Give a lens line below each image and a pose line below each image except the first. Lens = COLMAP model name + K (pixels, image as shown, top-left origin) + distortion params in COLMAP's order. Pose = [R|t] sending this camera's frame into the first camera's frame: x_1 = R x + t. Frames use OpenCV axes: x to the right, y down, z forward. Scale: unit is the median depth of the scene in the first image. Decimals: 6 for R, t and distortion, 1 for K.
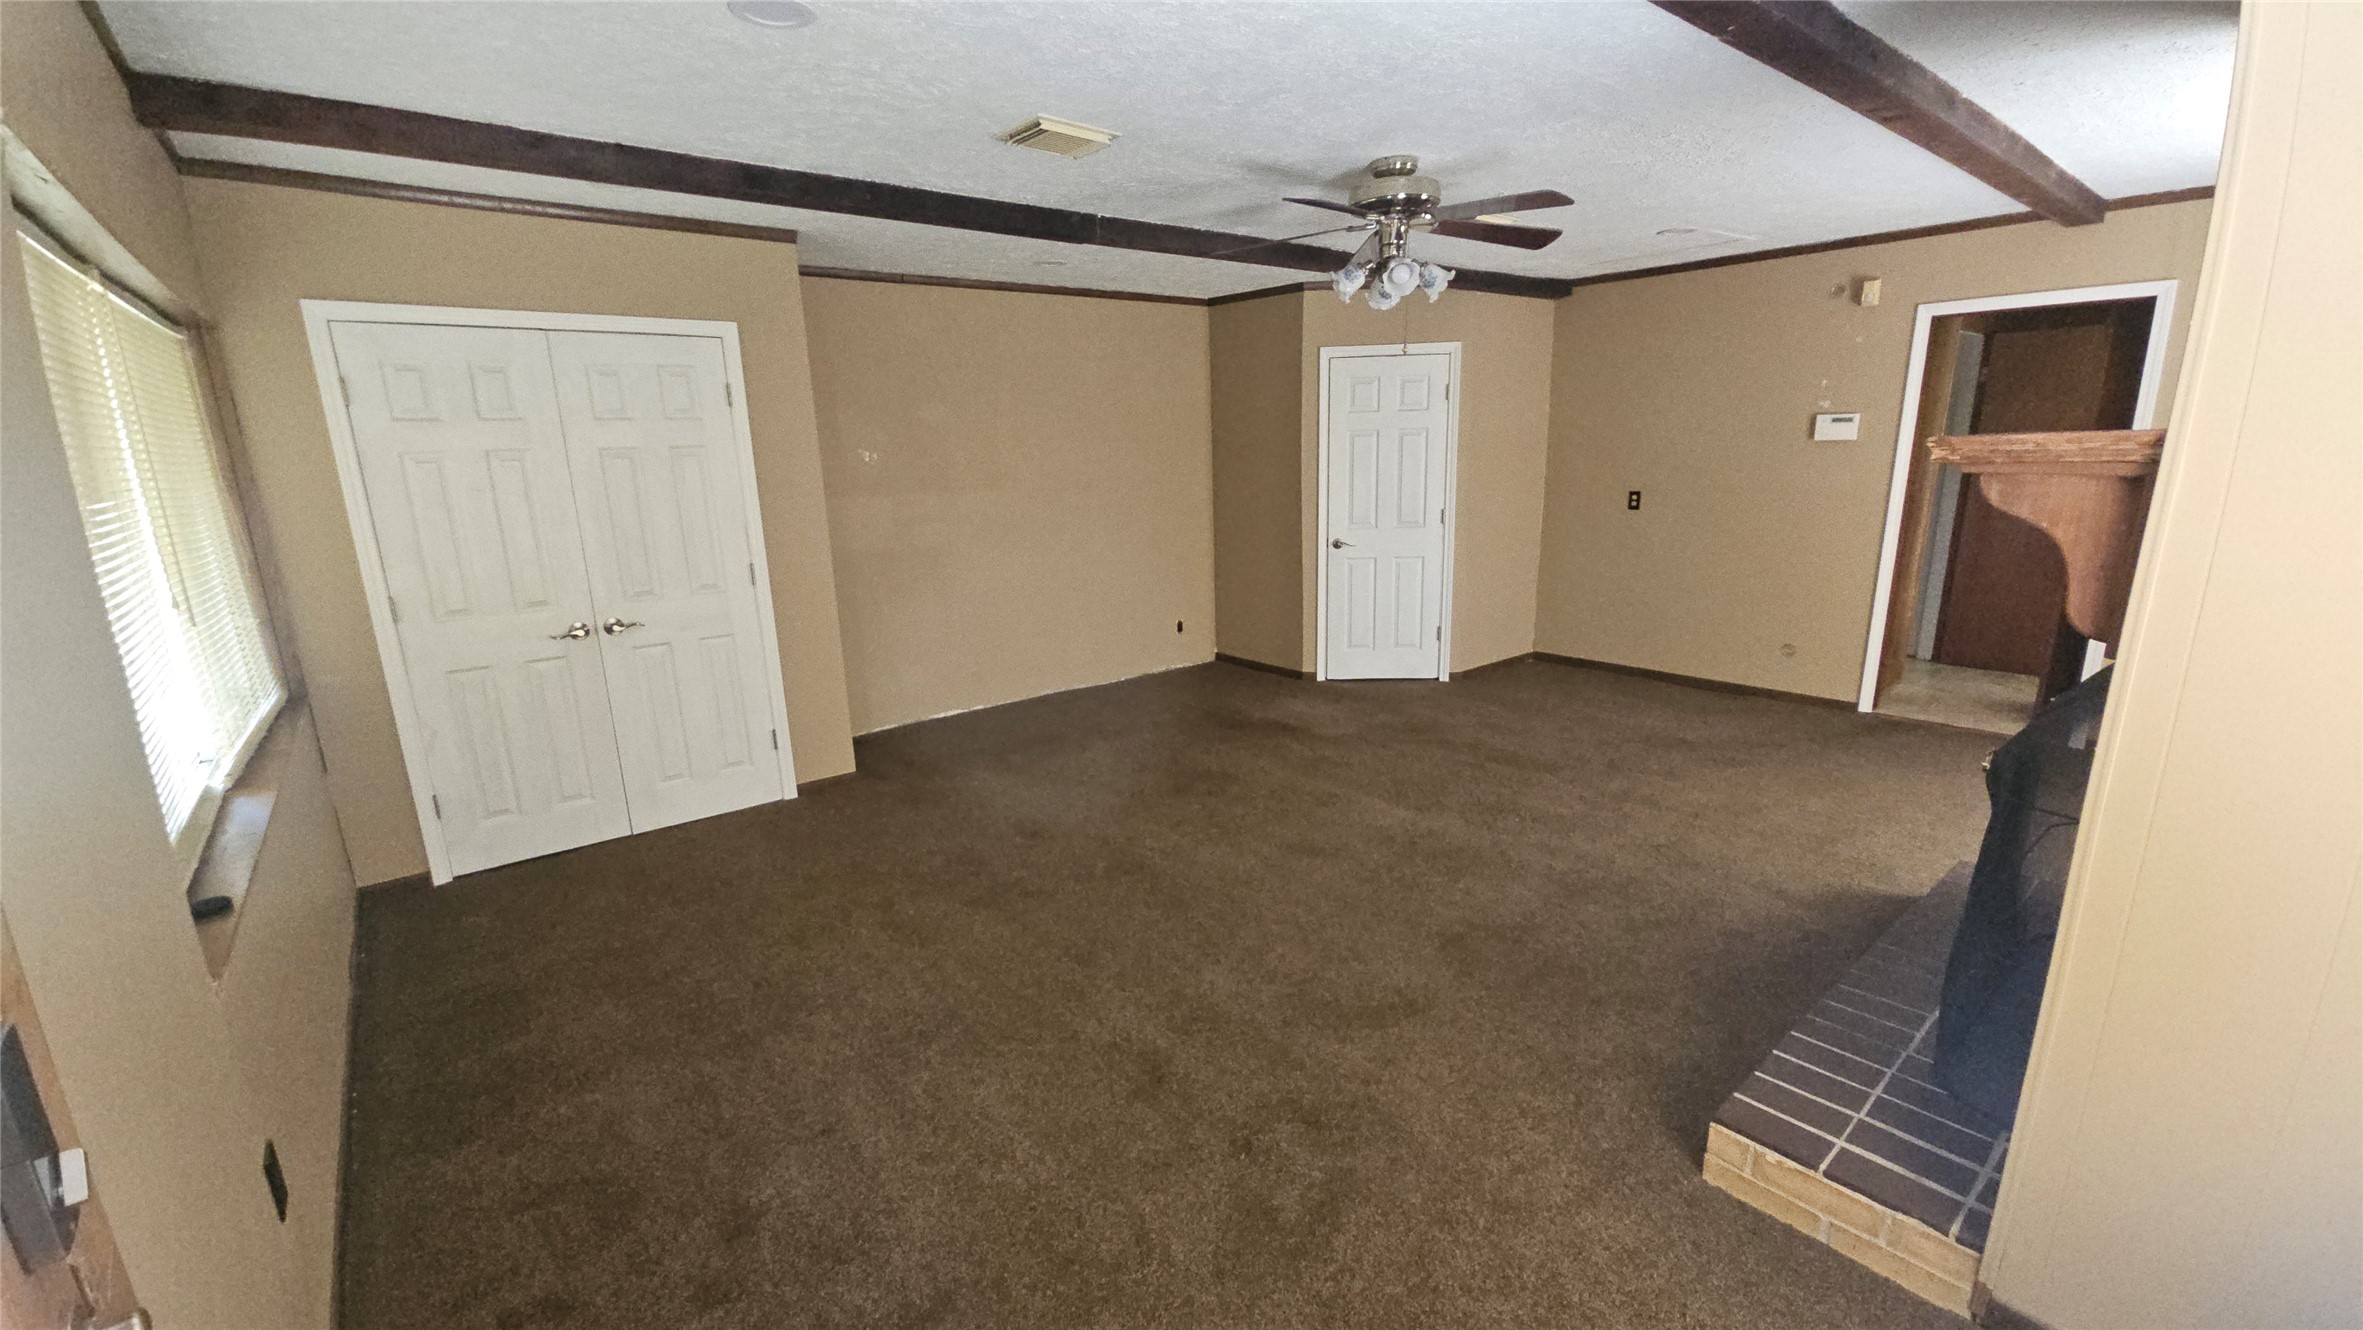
lens RADIAL K [[964.9, 0, 1168.0], [0, 964.9, 680.3], [0, 0, 1]] dist [-0.002437, -0.001399]
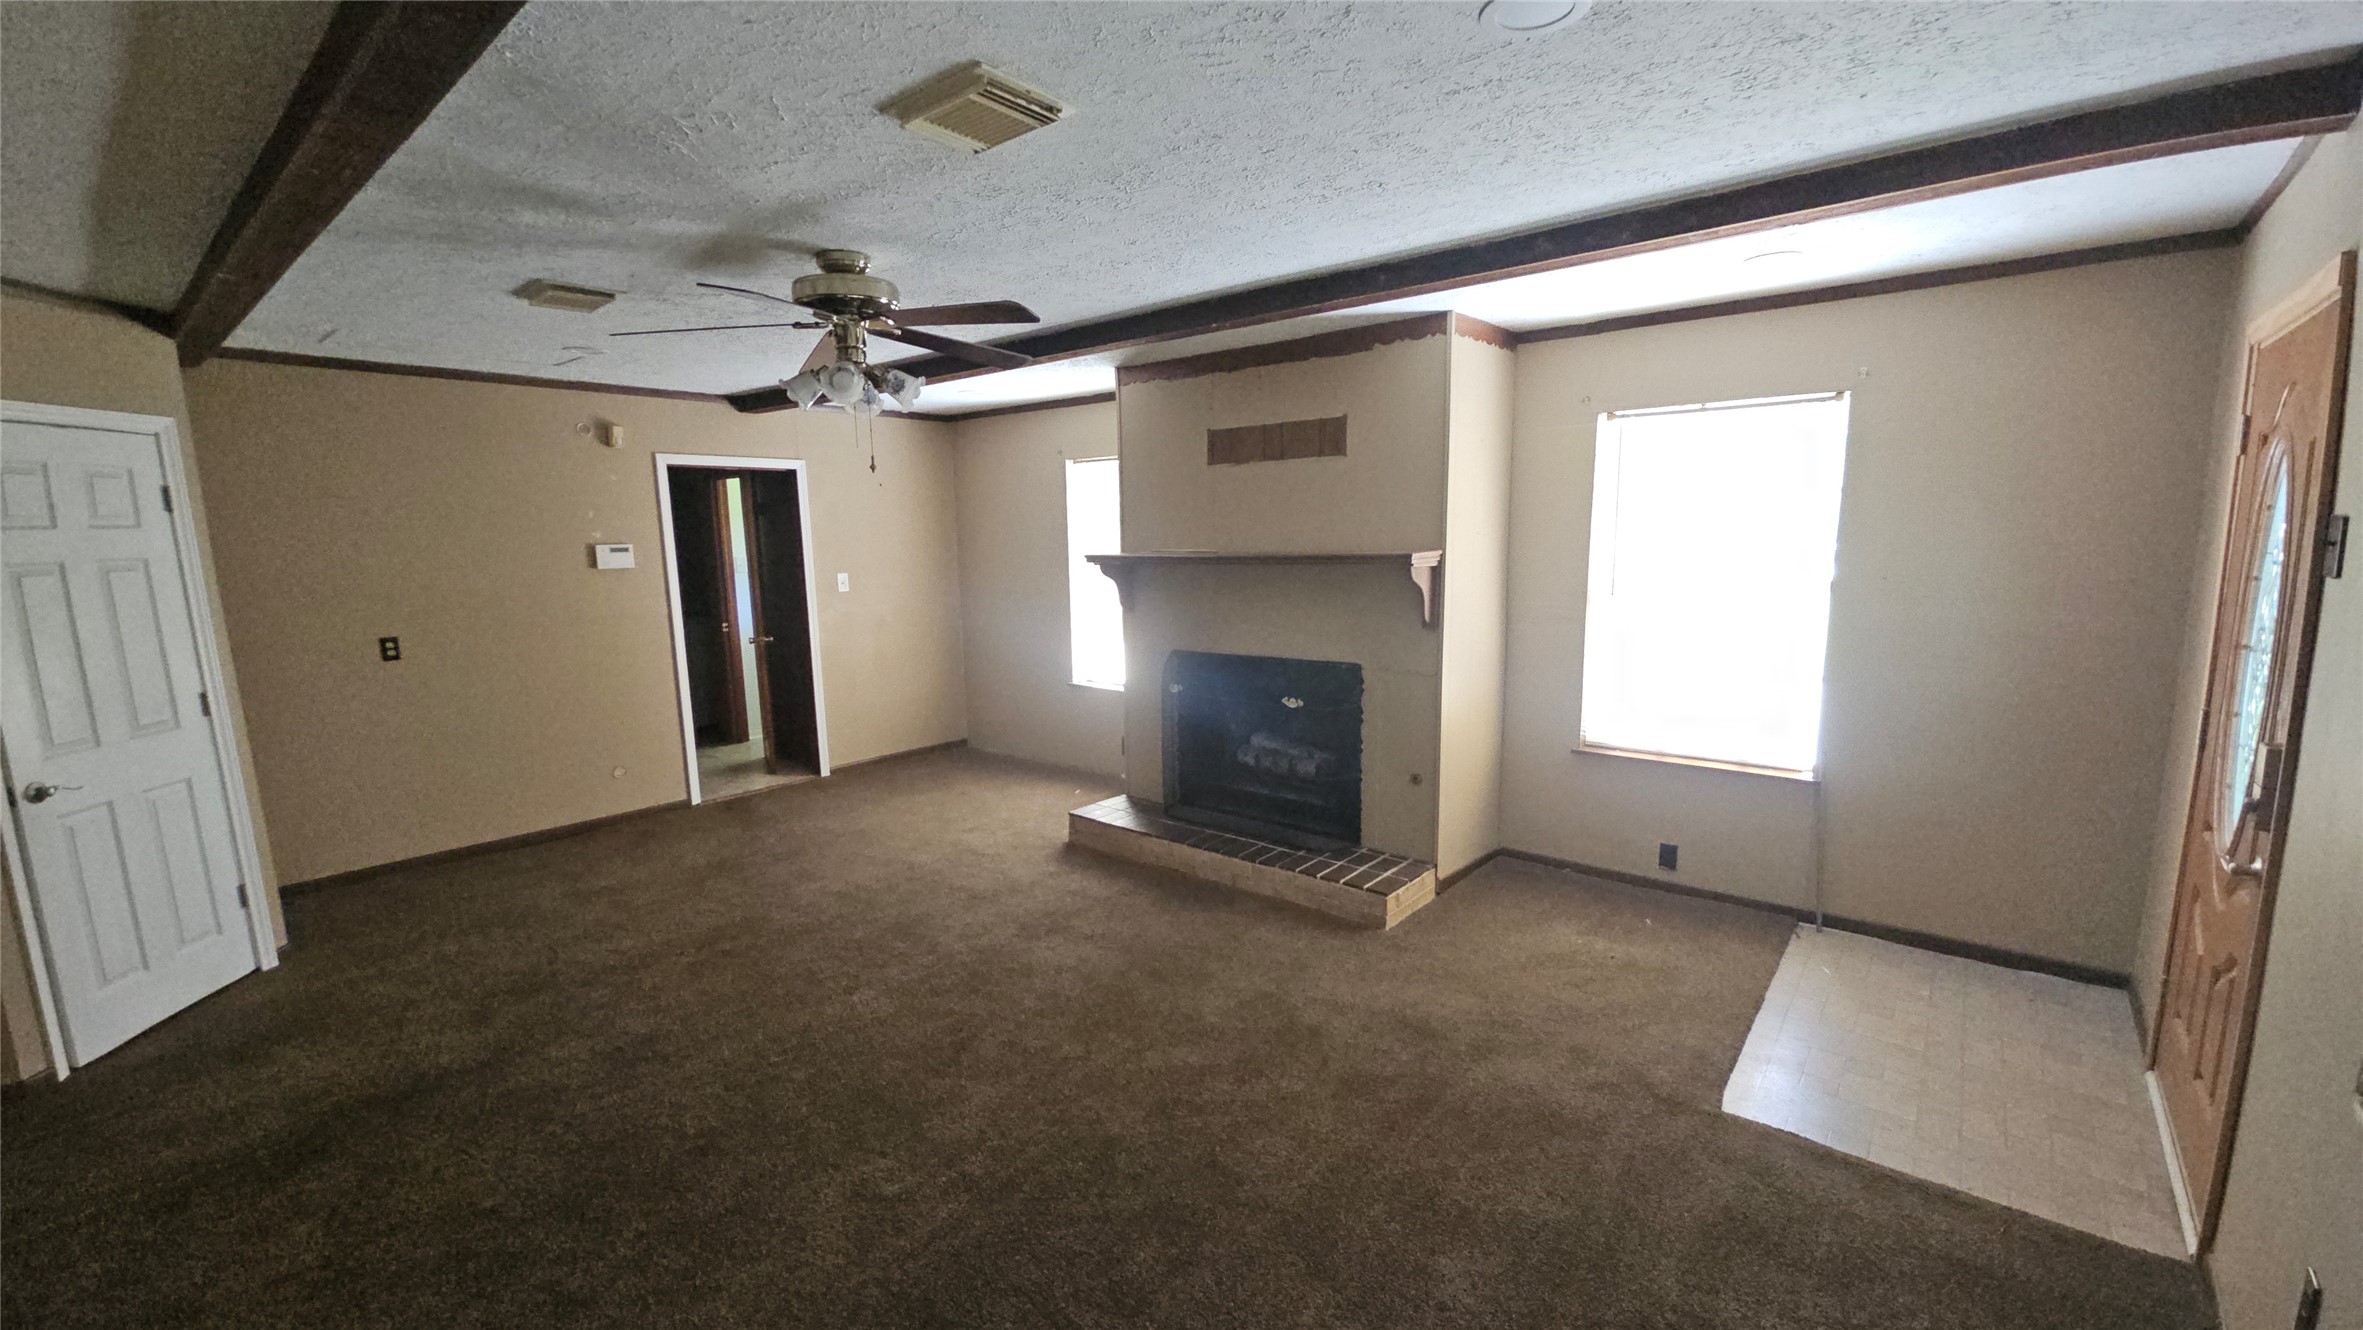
lens RADIAL K [[964.9, 0, 1165.8], [0, 964.9, 672.1], [0, 0, 1]] dist [-0.002437, -0.001399]
pose [[-0.186594, -0.114219, 0.975775, -0.464611], [0.255732, 0.953332, 0.160494, -0.155528], [-0.948569, 0.279484, -0.148677, 0.612617]]
